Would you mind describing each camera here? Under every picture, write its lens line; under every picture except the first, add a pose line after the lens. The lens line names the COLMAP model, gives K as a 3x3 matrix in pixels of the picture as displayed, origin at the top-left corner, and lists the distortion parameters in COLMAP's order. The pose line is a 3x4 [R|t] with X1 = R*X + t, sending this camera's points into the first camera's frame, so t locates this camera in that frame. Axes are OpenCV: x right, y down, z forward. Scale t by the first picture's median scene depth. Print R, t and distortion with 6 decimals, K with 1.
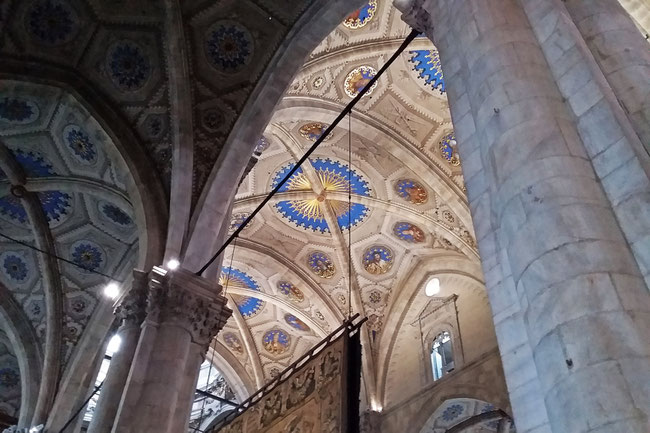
lens RADIAL K [[615.8, 0, 325.0], [0, 615.8, 216.5], [0, 0, 1]] dist [0.001689, 0.001527]
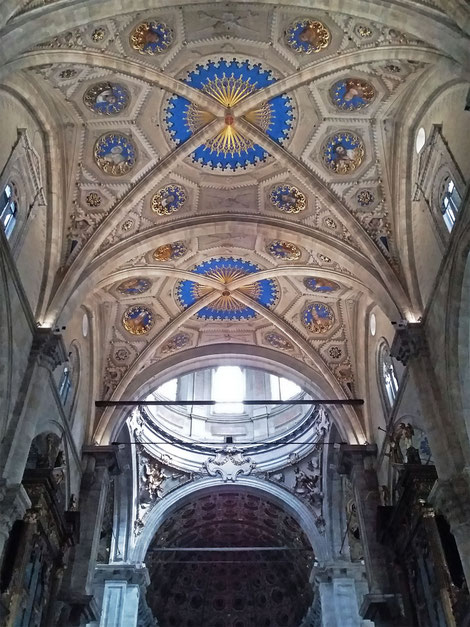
lens RADIAL K [[598.7, 0, 235.0], [0, 598.7, 313.5], [0, 0, 1]] dist [0.095542, -0.307803]
pose [[0.792415, -0.444201, -0.418047, 0.207151], [0.448245, 0.888867, -0.094820, 0.262321], [0.413708, -0.112251, 0.903463, 0.247413]]
